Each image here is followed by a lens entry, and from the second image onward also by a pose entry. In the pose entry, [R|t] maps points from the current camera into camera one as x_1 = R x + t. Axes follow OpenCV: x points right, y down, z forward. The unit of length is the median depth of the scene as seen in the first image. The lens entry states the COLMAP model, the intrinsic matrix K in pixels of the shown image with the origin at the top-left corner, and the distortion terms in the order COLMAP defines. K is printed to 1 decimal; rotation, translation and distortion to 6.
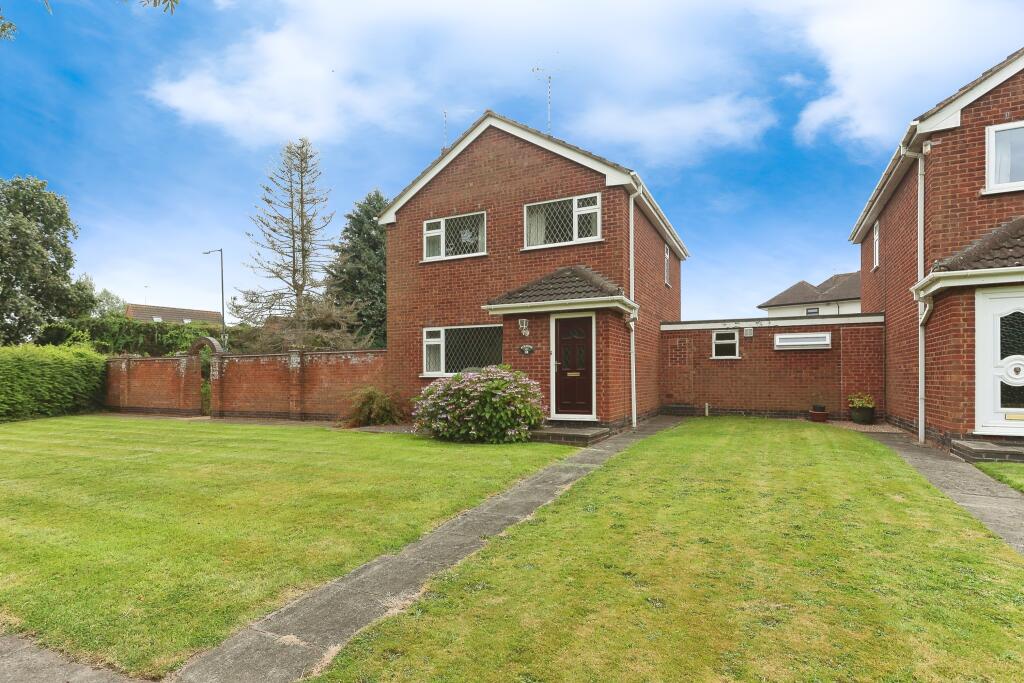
lens RADIAL K [[502.4, 0, 512.0], [0, 502.4, 341.5], [0, 0, 1]] dist [0.000697, 0.000590]
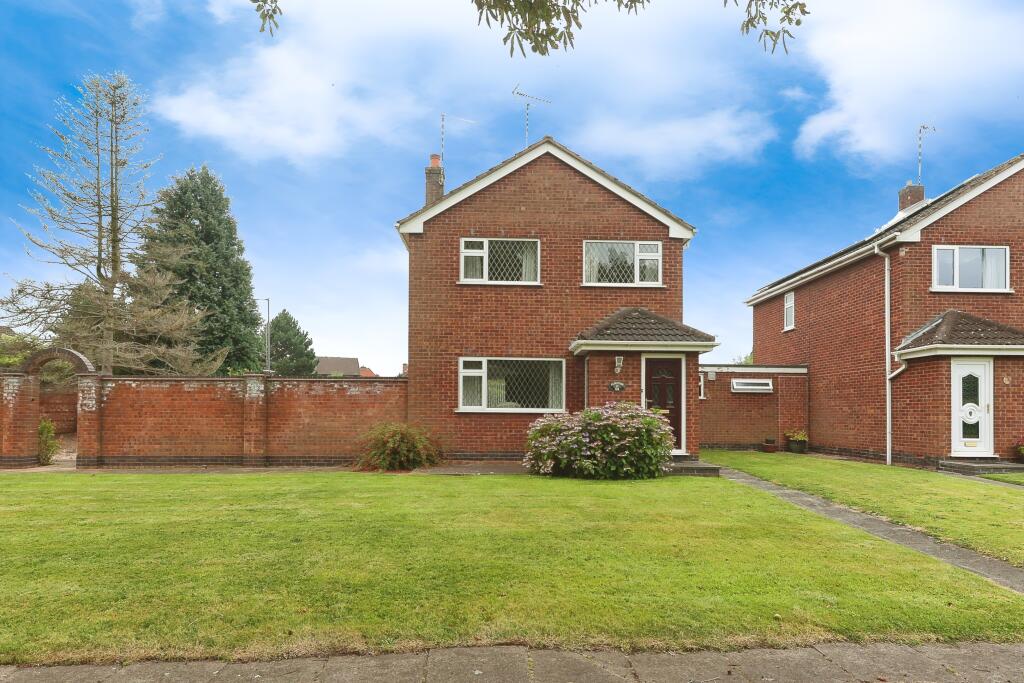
lens RADIAL K [[556.7, 0, 512.0], [0, 556.7, 364.2], [0, 0, 1]] dist [0.001943, 0.000571]
pose [[0.889861, 0.050535, 0.453423, -0.577367], [-0.043332, 0.998715, -0.026270, 0.008405], [-0.454168, 0.003729, 0.890908, 0.080311]]
